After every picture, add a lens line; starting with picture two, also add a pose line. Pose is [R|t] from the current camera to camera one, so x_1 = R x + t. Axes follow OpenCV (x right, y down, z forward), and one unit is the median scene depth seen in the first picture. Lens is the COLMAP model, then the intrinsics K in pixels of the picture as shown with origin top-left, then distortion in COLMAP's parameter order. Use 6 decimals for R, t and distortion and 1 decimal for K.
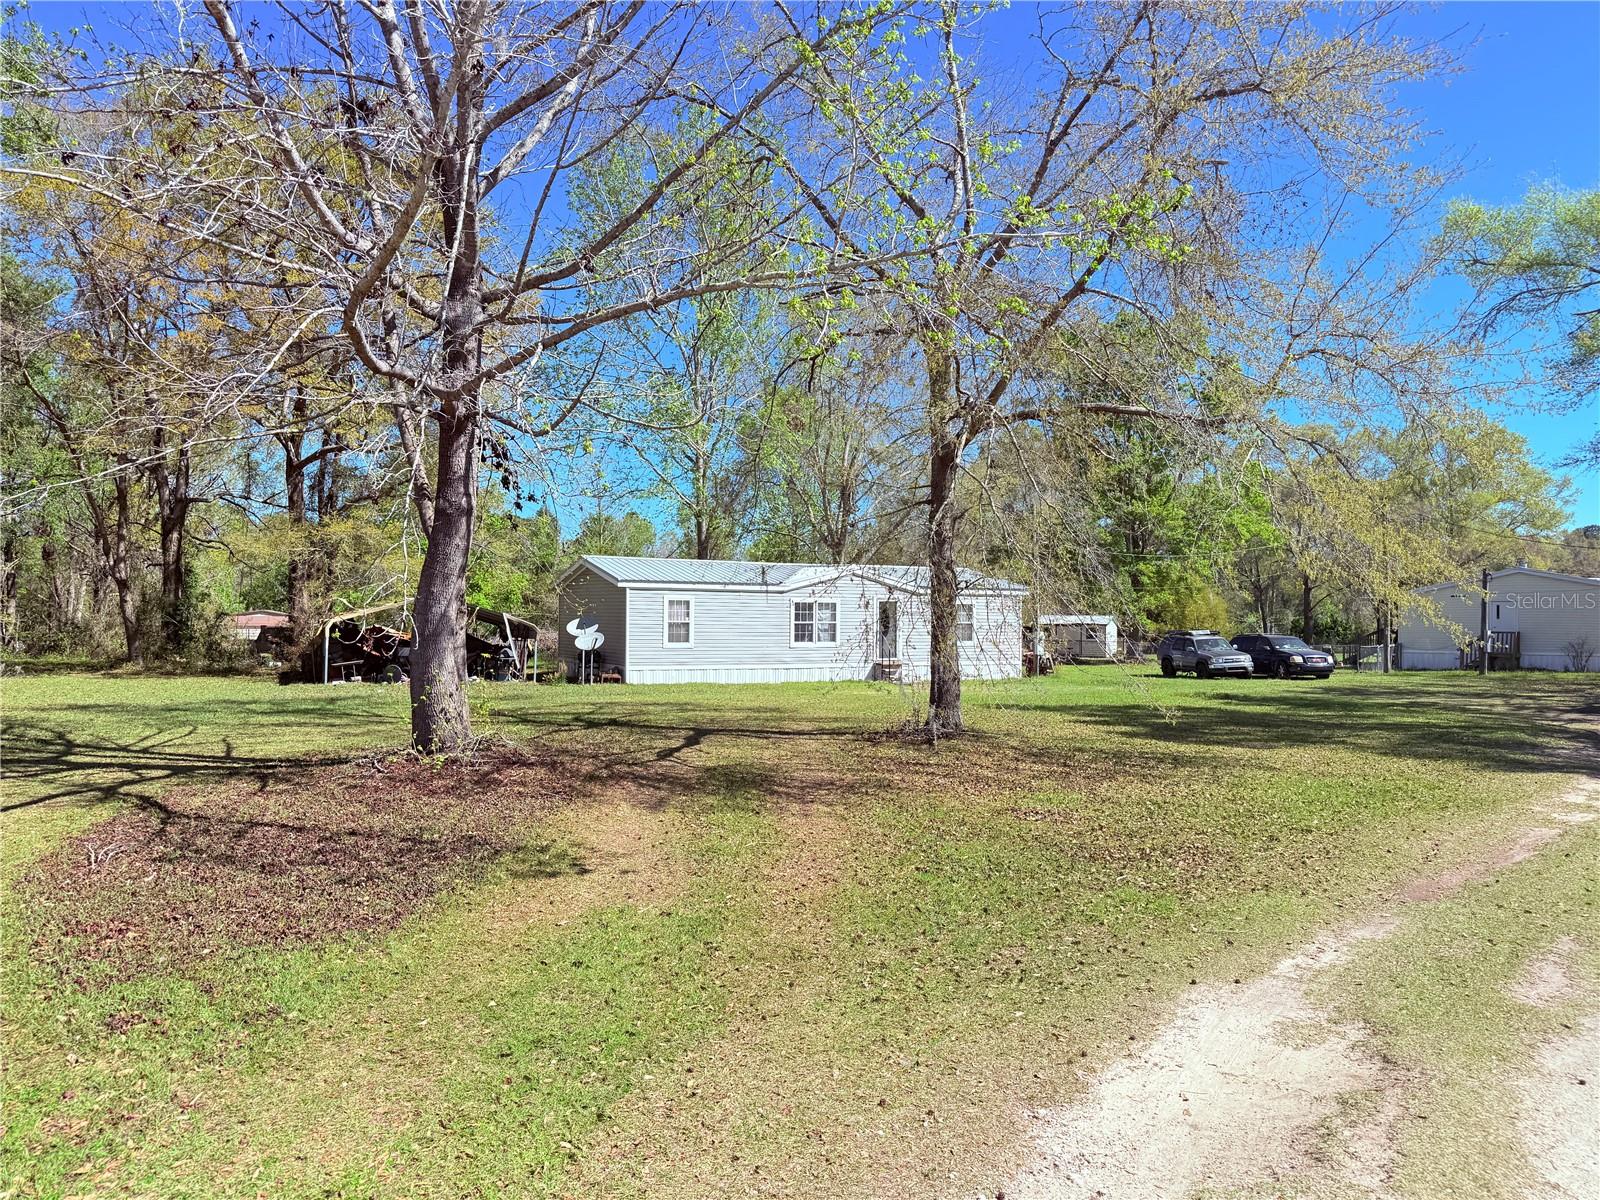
lens RADIAL K [[1090.8, 0, 800.0], [0, 1090.8, 600.0], [0, 0, 1]] dist [0.020359, -0.002638]
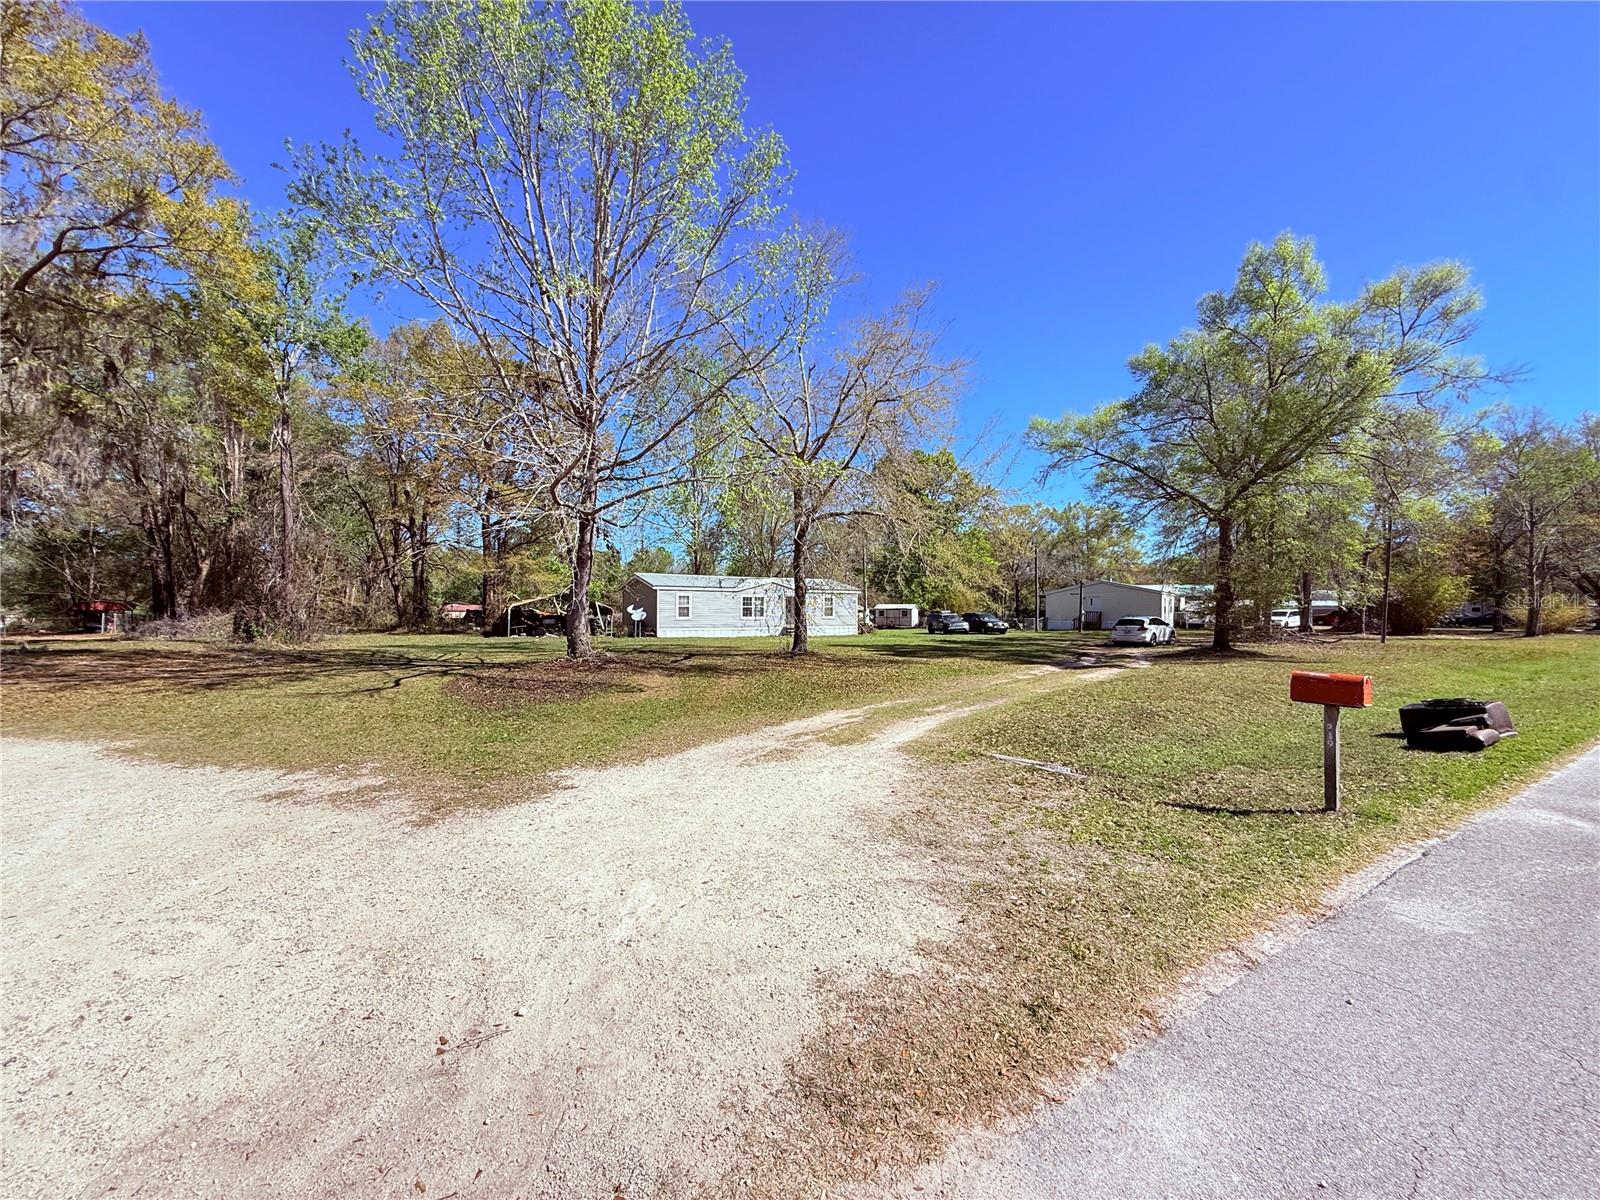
lens RADIAL K [[648.8, 0, 800.0], [0, 648.8, 600.0], [0, 0, 1]] dist [0.002529, 0.000048]
pose [[0.998271, -0.000550, 0.058777, 0.032115], [0.000272, 0.999989, 0.004744, 0.002352], [-0.058779, -0.004719, 0.998260, -0.205121]]
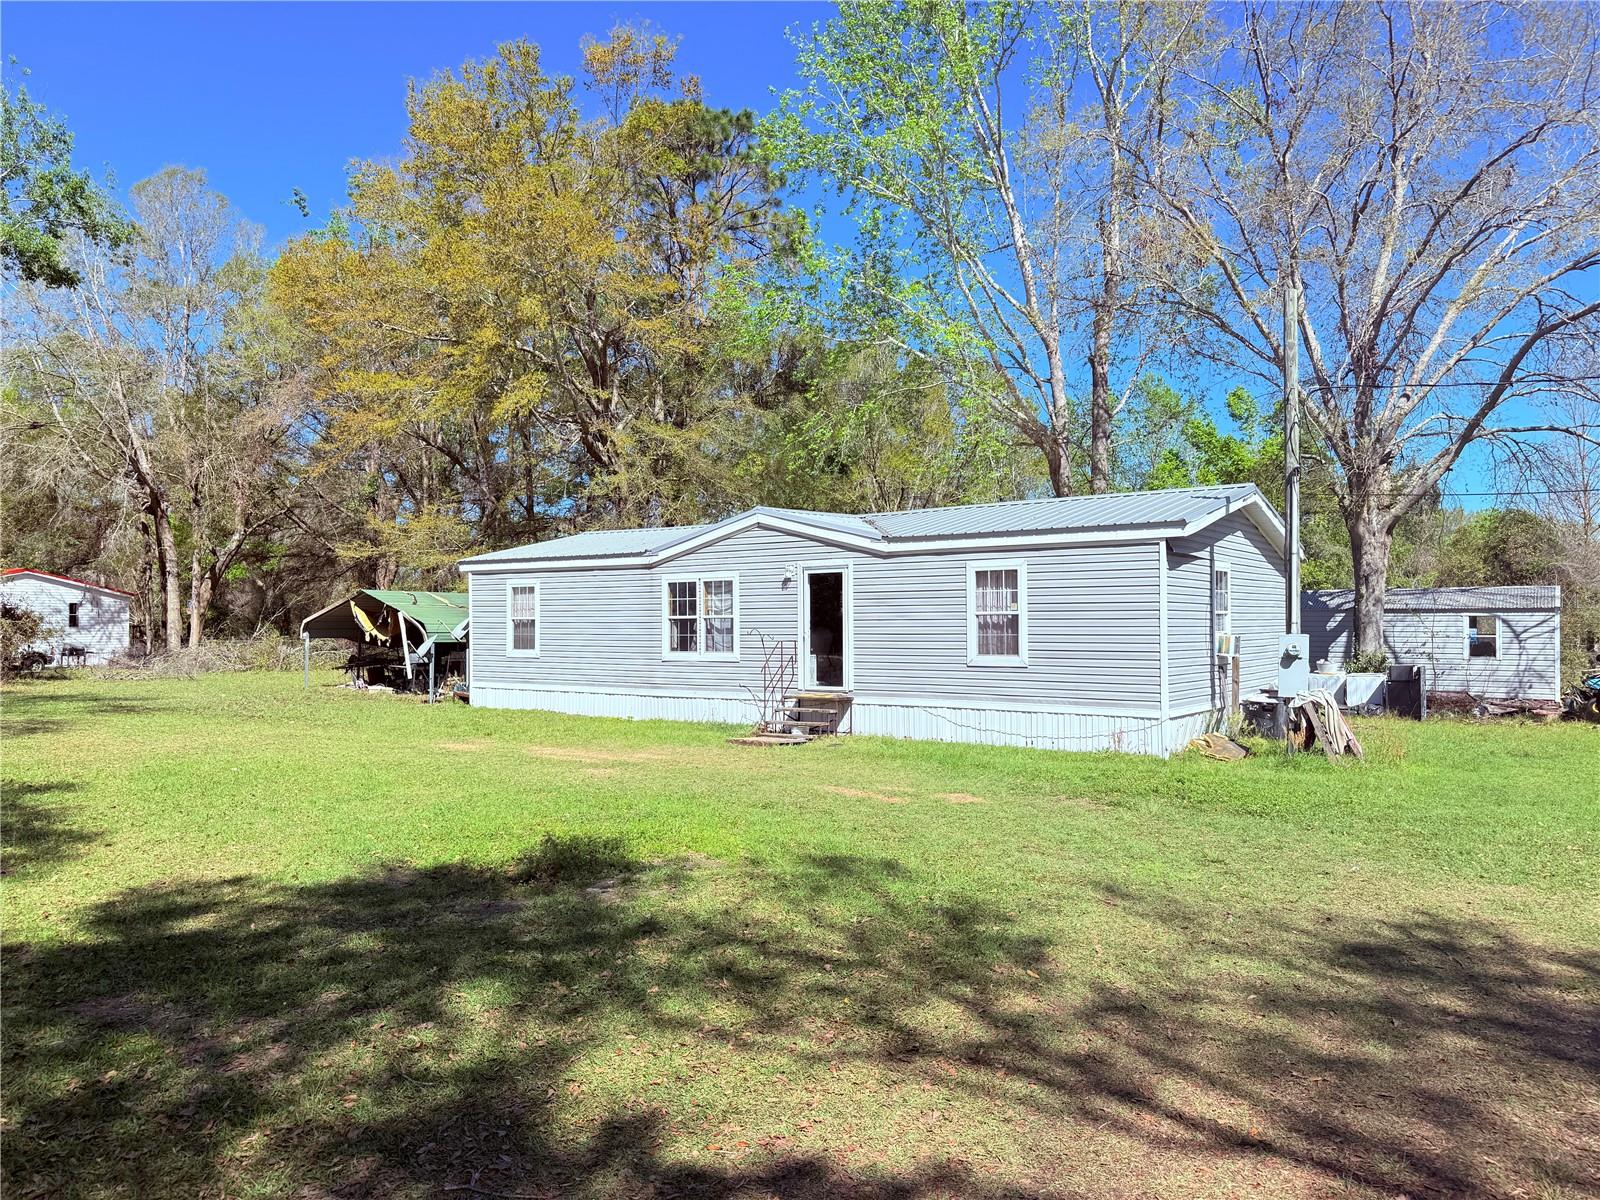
lens RADIAL K [[1213.9, 0, 800.0], [0, 1213.9, 600.0], [0, 0, 1]] dist [0.004054, -0.000061]
pose [[0.449930, -0.026187, -0.892680, 0.640573], [0.025493, 0.999539, -0.016472, 0.025142], [0.892700, -0.015346, 0.450391, 0.820207]]
